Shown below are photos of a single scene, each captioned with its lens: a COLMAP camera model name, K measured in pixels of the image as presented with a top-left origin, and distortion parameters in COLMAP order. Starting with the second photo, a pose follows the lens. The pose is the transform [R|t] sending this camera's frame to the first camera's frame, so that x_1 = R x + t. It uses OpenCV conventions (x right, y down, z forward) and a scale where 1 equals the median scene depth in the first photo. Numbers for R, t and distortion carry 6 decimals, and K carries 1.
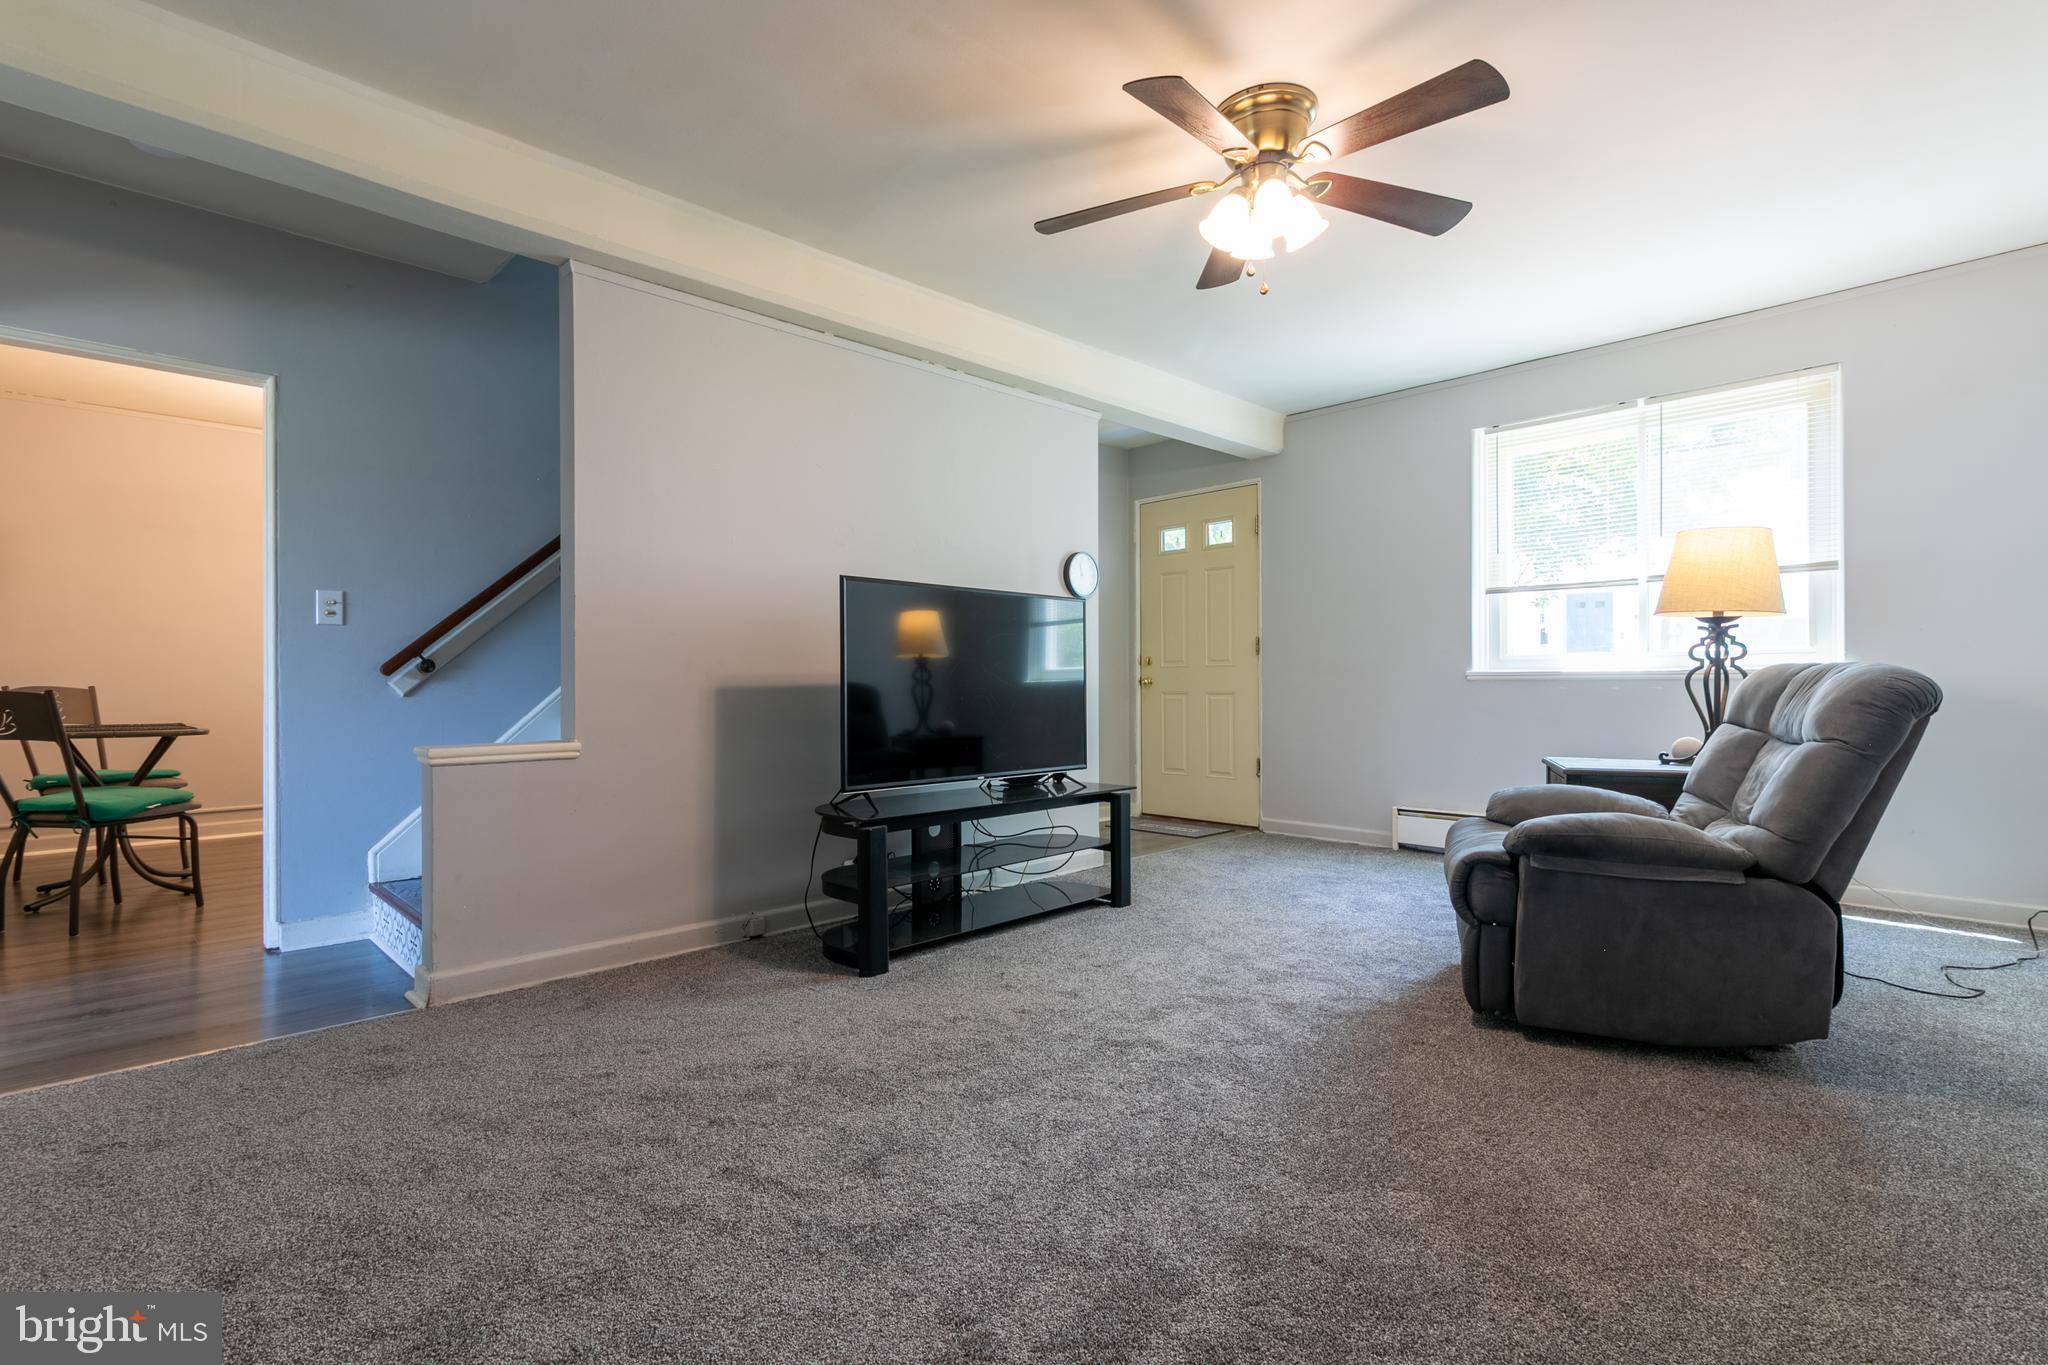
lens RADIAL K [[951.0, 0, 1006.8], [0, 951.0, 685.3], [0, 0, 1]] dist [0.003855, 0.000329]
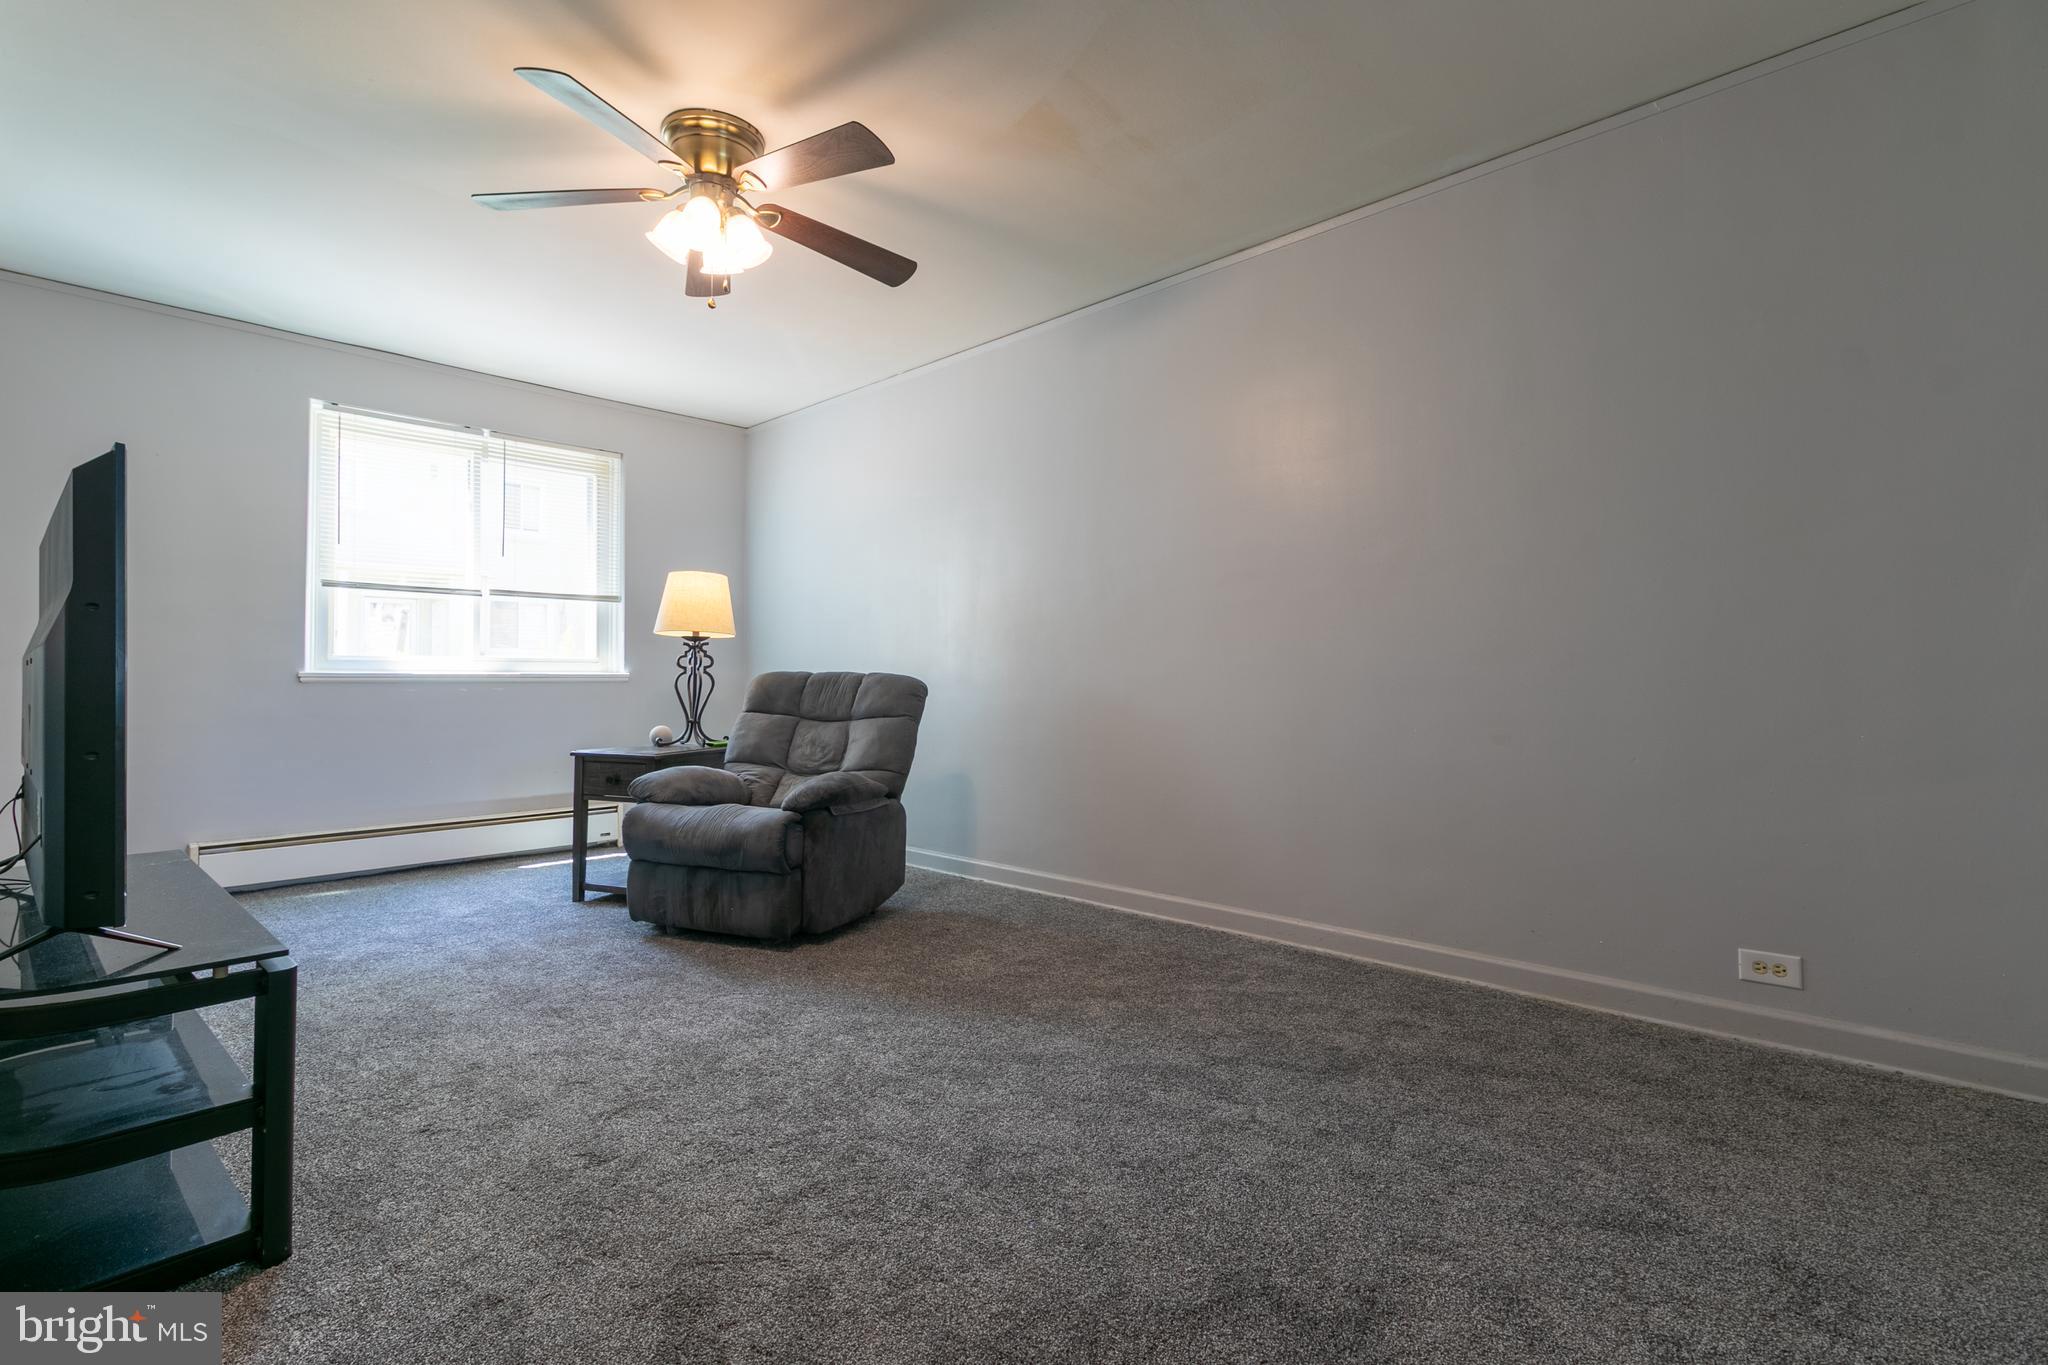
lens RADIAL K [[951.0, 0, 1020.2], [0, 951.0, 676.3], [0, 0, 1]] dist [0.003855, 0.000329]
pose [[-0.030491, 0.009201, 0.999493, -0.512921], [0.004966, 0.999947, -0.009053, 0.000072], [-0.999523, 0.004687, -0.030535, 0.462446]]
